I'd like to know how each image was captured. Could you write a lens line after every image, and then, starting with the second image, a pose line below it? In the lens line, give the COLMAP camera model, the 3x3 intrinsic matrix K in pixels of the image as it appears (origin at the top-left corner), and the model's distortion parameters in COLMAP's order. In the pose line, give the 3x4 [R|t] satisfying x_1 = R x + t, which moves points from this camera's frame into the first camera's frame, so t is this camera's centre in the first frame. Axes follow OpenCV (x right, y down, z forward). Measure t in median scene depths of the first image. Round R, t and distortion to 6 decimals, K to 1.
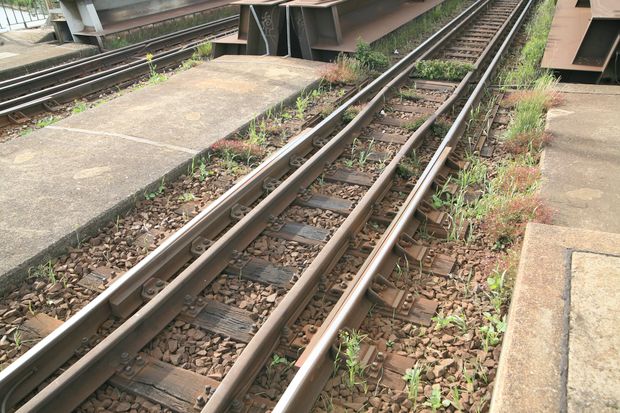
lens RADIAL K [[515.6, 0, 306.0], [0, 515.6, 211.6], [0, 0, 1]] dist [-0.117415, 0.131561]
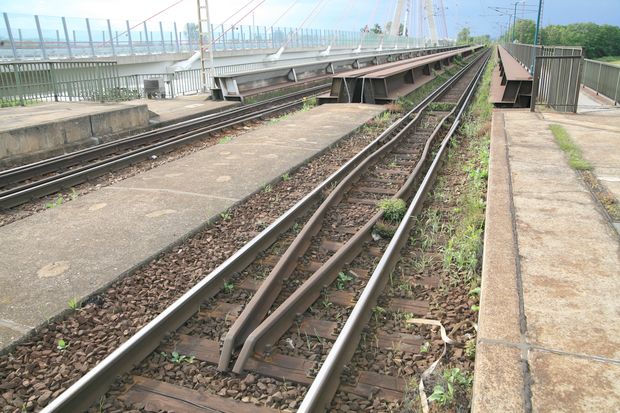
lens RADIAL K [[515.6, 0, 306.0], [0, 515.6, 211.6], [0, 0, 1]] dist [-0.117415, 0.131561]
pose [[0.995354, -0.019745, 0.094234, -0.437683], [0.037302, 0.981390, -0.188368, 0.460596], [-0.088760, 0.191008, 0.977567, -0.809405]]
